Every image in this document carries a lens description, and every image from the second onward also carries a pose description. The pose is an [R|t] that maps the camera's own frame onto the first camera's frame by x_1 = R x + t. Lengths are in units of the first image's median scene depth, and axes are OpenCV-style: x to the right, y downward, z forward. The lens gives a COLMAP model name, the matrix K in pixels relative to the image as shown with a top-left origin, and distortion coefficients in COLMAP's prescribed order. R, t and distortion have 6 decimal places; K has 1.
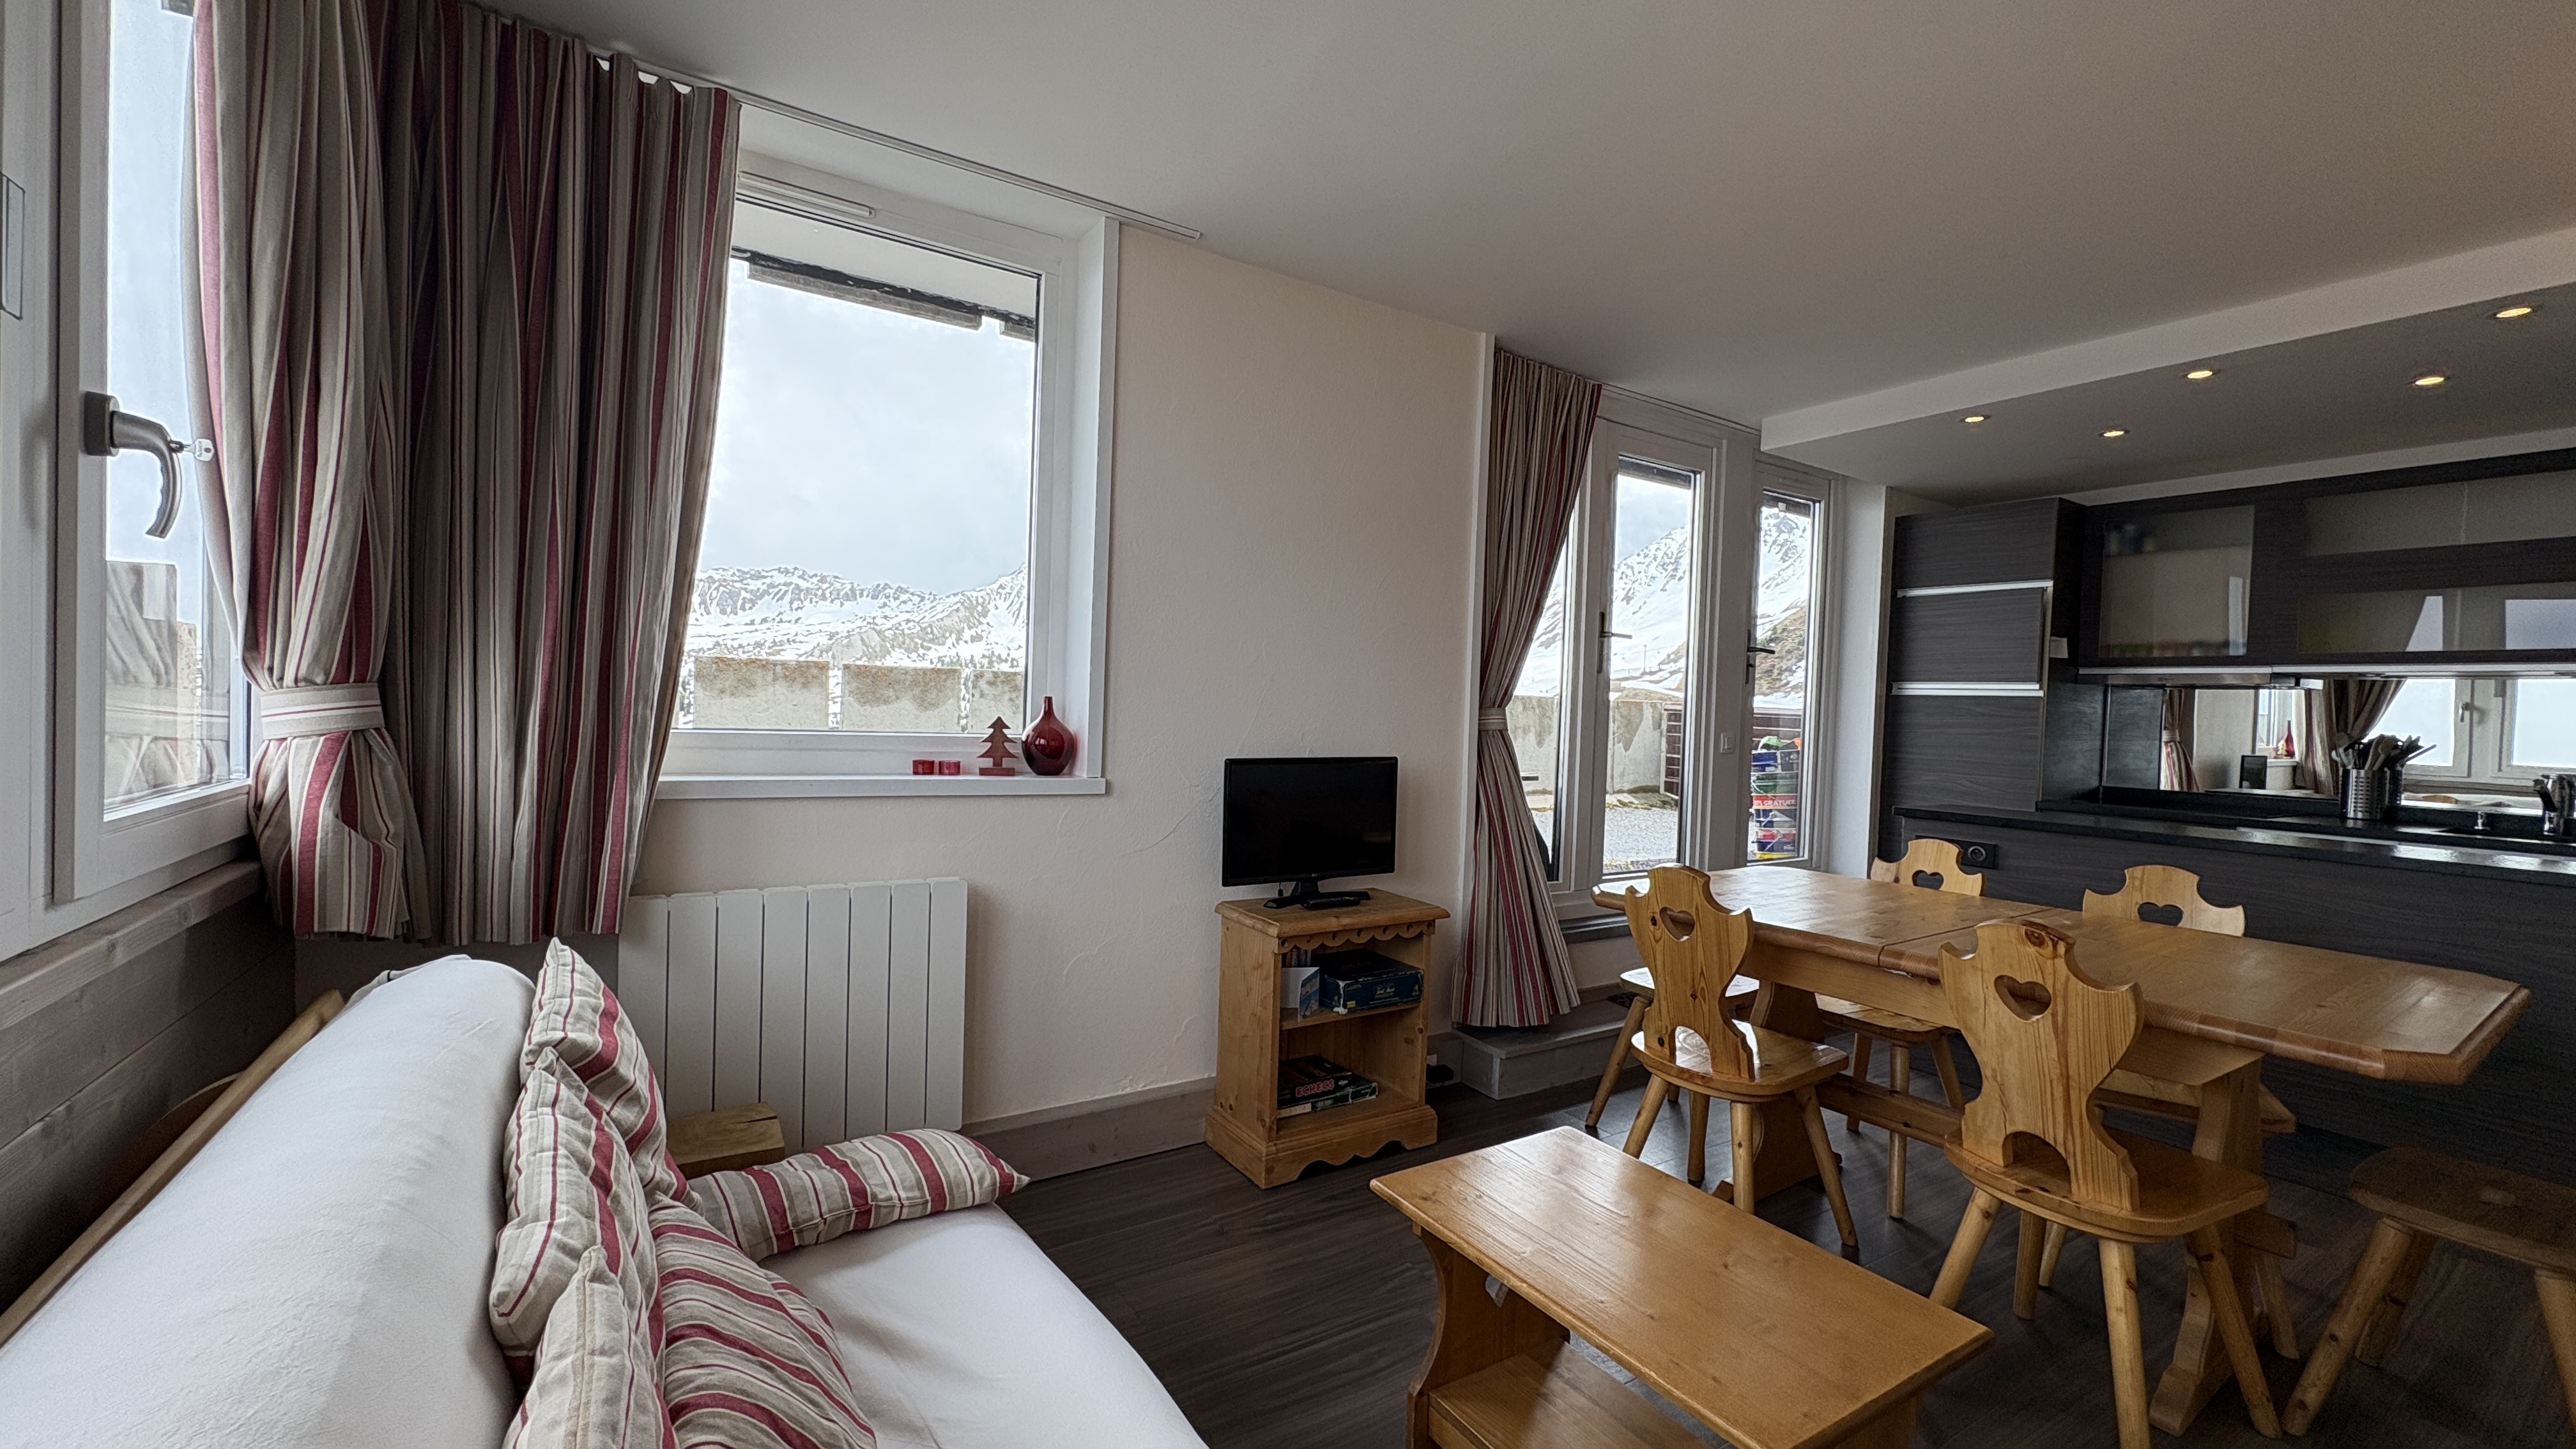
lens RADIAL K [[1022.8, 0, 1289.3], [0, 1022.8, 727.6], [0, 0, 1]] dist [0.000168, 0.000171]
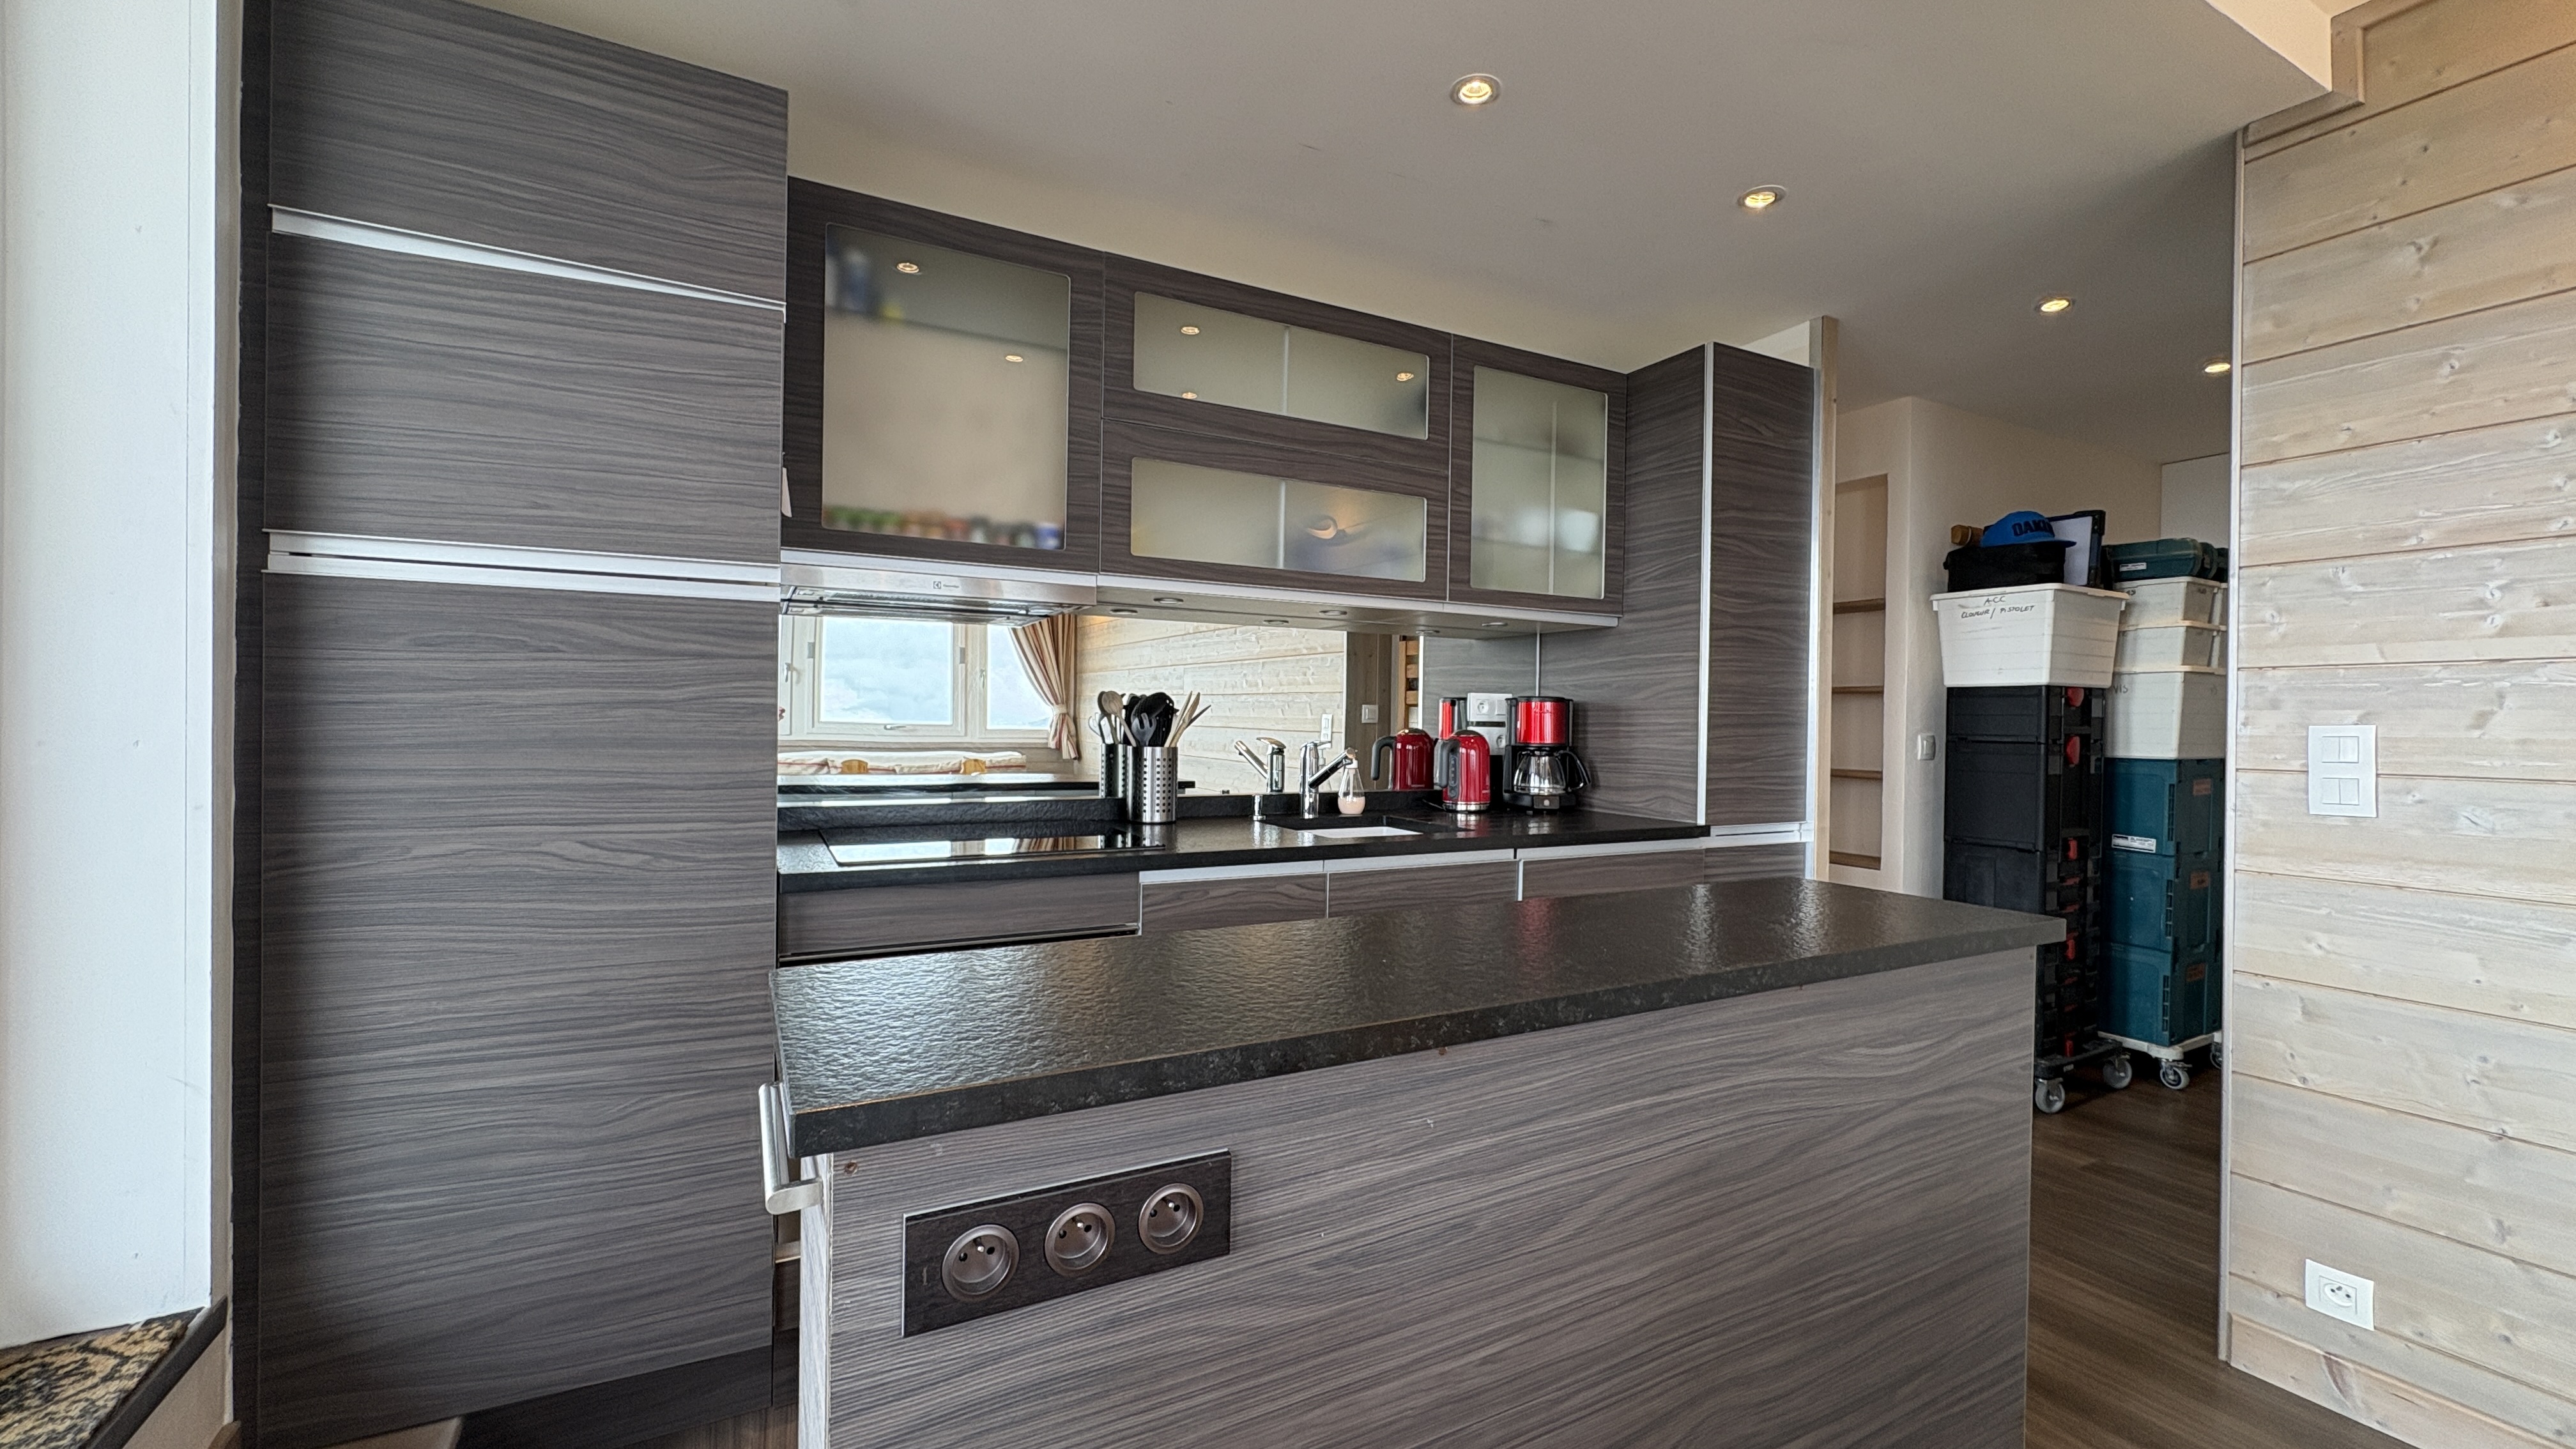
lens RADIAL K [[1022.8, 0, 1294.0], [0, 1022.8, 730.4], [0, 0, 1]] dist [0.000168, 0.000171]
pose [[0.083164, -0.046353, 0.995457, 0.495902], [0.010278, 0.998904, 0.045655, 0.002309], [-0.996483, 0.006435, 0.083549, 1.048383]]
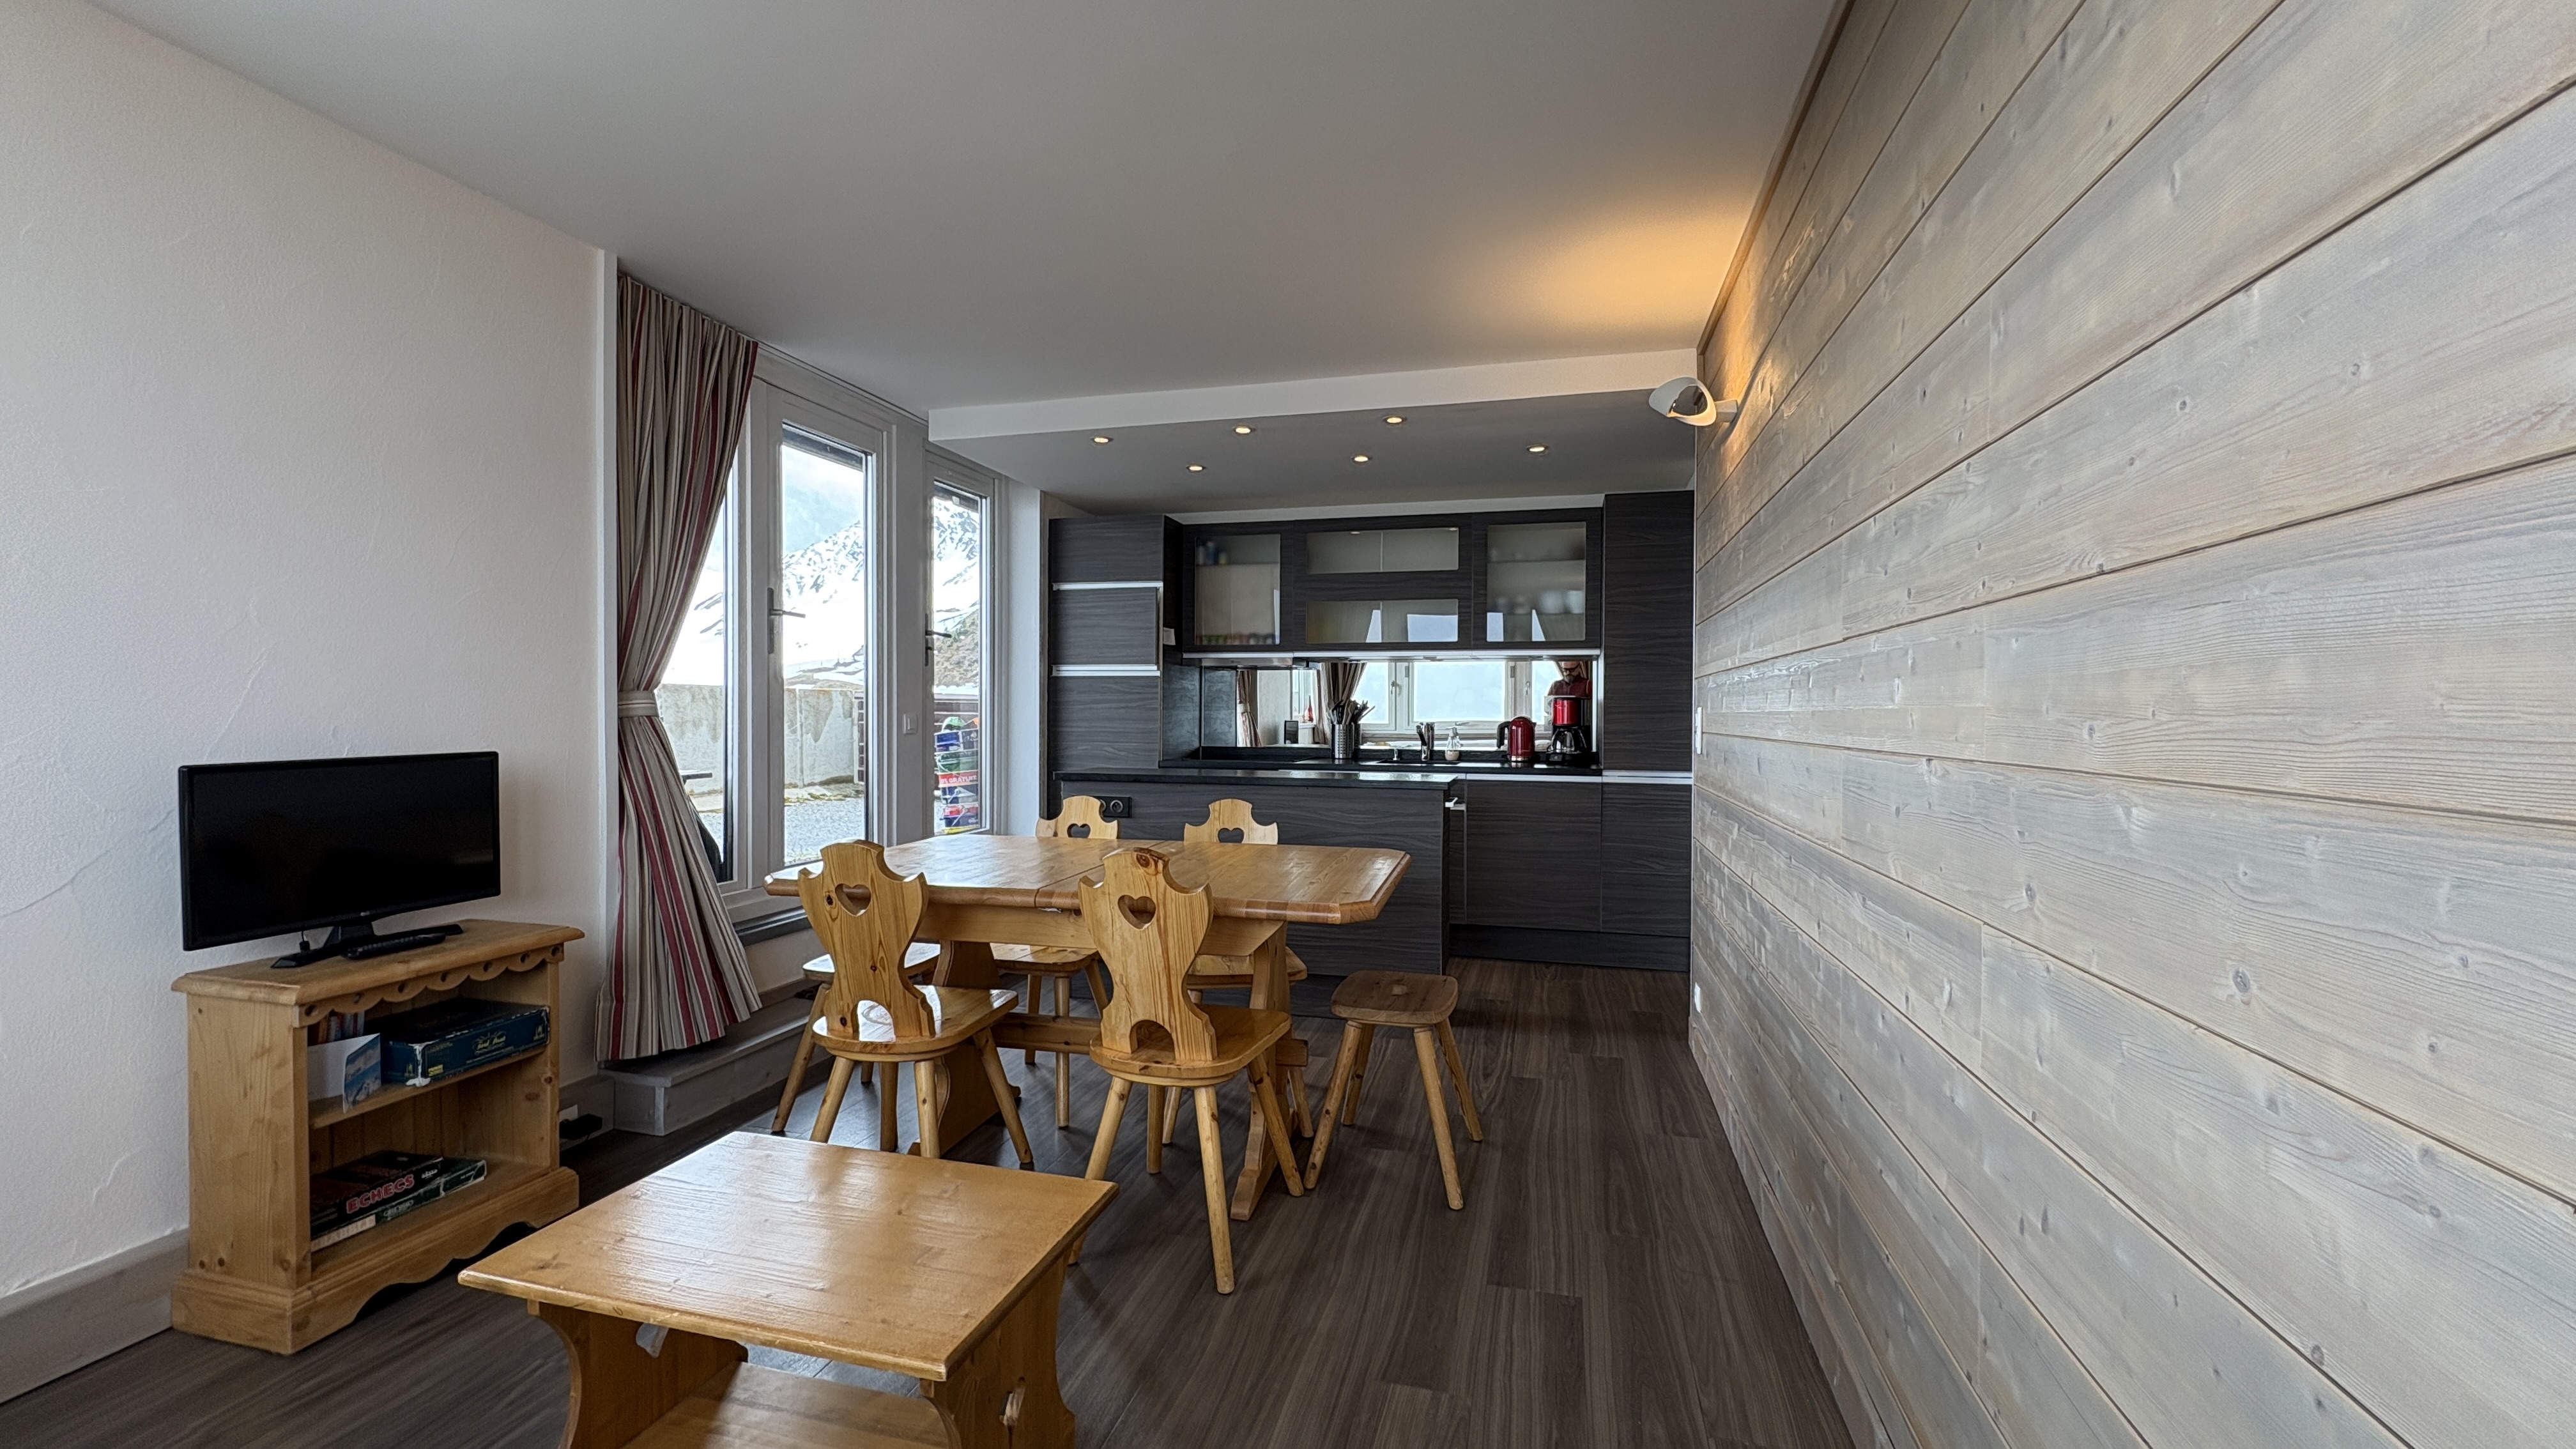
lens RADIAL K [[1022.8, 0, 1288.2], [0, 1022.8, 727.6], [0, 0, 1]] dist [0.000168, 0.000171]
pose [[0.733506, -0.041030, 0.678443, 0.015933], [0.035132, 0.999131, 0.022440, 0.013004], [-0.678774, 0.007375, 0.734310, -0.012073]]
